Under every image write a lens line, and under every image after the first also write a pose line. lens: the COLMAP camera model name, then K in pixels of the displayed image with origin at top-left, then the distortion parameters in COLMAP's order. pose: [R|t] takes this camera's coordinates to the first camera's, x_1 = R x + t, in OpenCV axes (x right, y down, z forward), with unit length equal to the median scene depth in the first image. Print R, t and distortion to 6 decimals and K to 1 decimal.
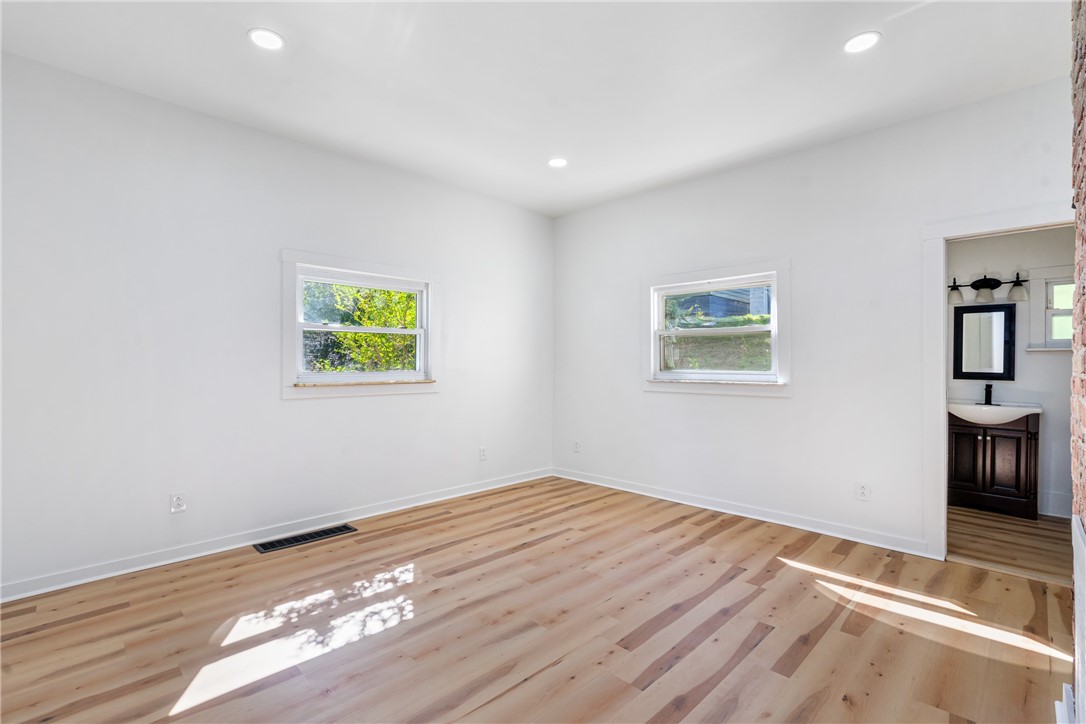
lens RADIAL K [[497.4, 0, 543.0], [0, 497.4, 362.0], [0, 0, 1]] dist [-0.029881, -0.000040]
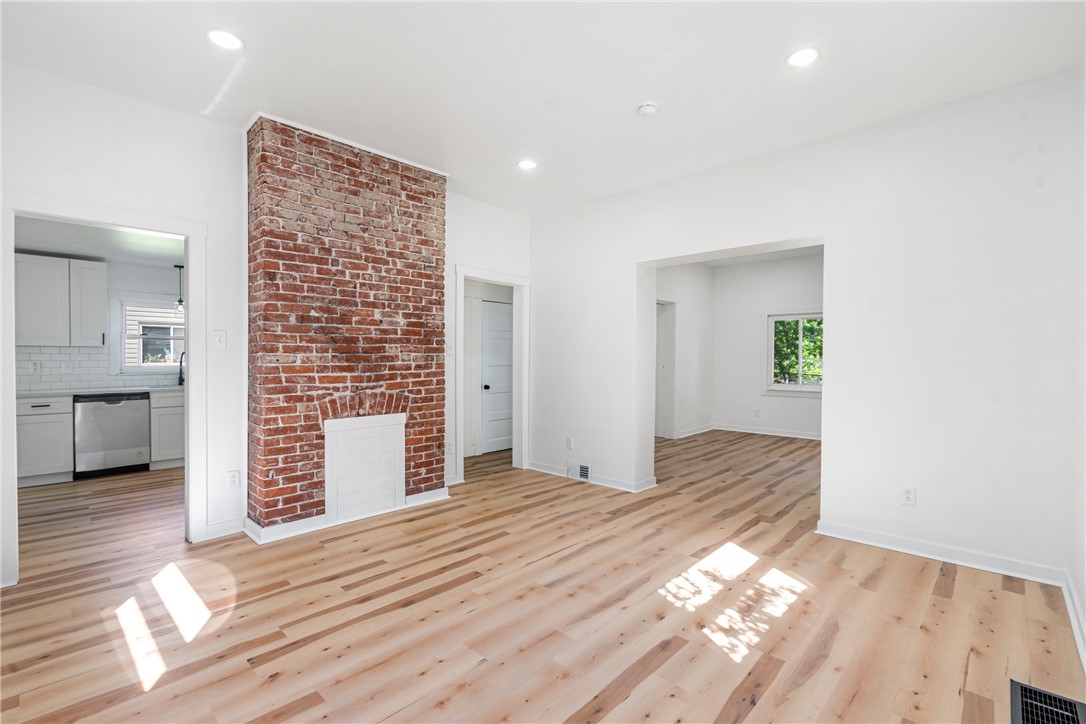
lens RADIAL K [[497.4, 0, 543.0], [0, 497.4, 362.0], [0, 0, 1]] dist [-0.029881, -0.000040]
pose [[-0.999650, -0.002670, -0.026339, 0.022132], [-0.002856, 0.999971, 0.007032, -0.002330], [0.026319, 0.007105, -0.999628, 1.967793]]
